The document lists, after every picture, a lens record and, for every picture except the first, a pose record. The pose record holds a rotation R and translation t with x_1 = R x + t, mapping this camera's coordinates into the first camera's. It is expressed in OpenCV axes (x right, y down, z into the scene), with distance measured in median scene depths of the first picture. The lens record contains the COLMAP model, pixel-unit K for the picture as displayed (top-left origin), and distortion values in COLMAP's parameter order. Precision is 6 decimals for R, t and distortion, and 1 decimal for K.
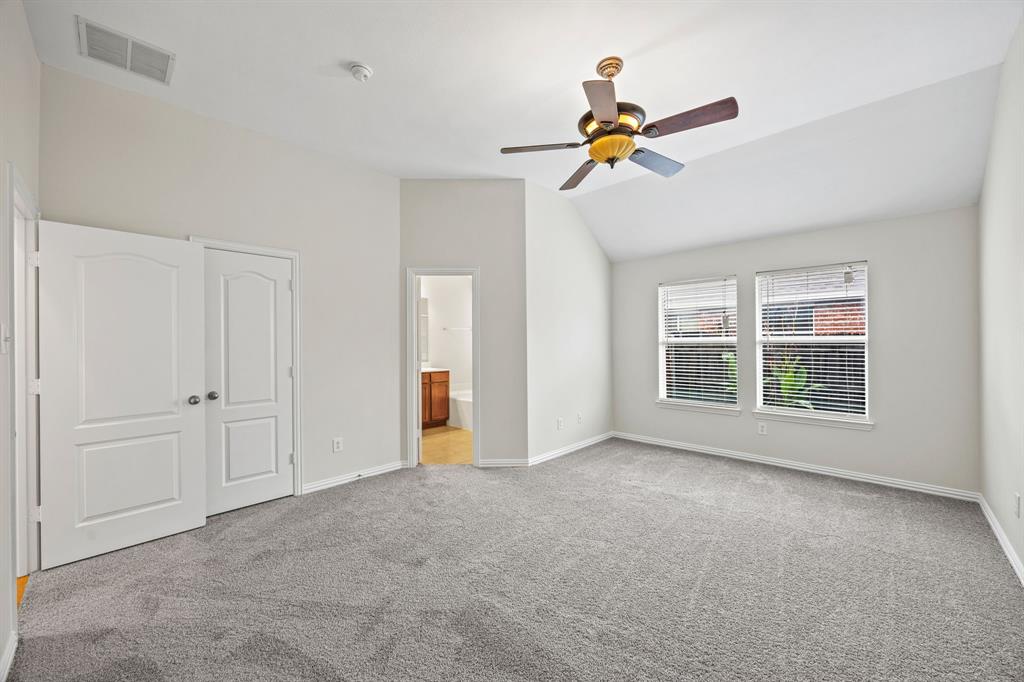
lens RADIAL K [[392.9, 0, 516.6], [0, 392.9, 346.9], [0, 0, 1]] dist [-0.000540, -0.000032]
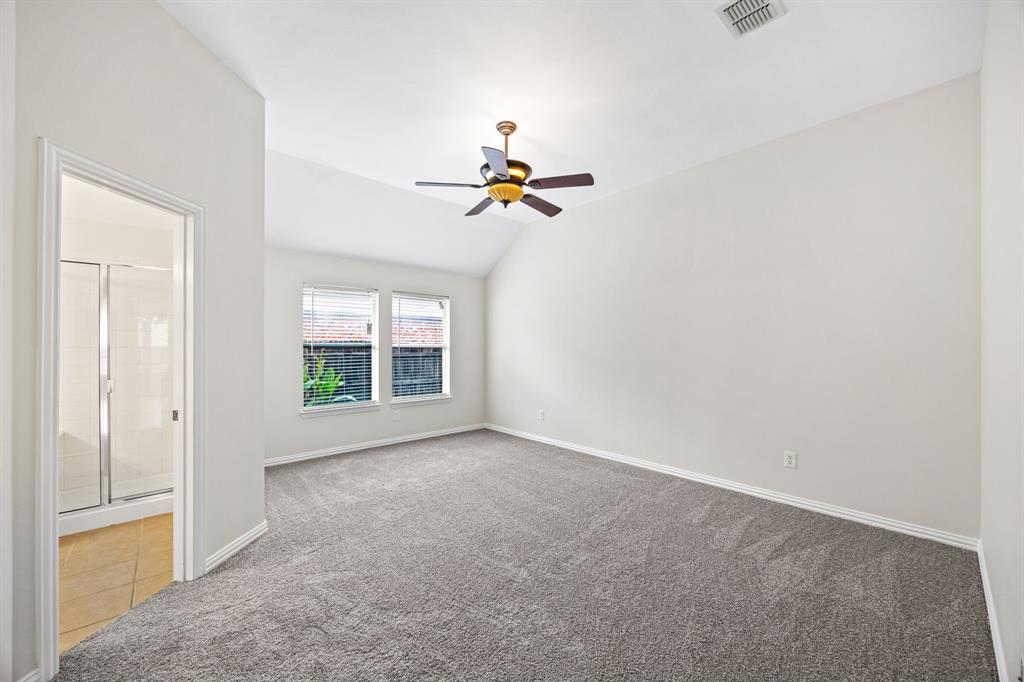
lens RADIAL K [[392.9, 0, 516.6], [0, 392.9, 346.9], [0, 0, 1]] dist [-0.000540, -0.000032]
pose [[0.079139, 0.000462, 0.996864, -0.644447], [0.009369, 0.999955, -0.001207, -0.007776], [-0.996820, 0.009435, 0.079131, 0.549557]]
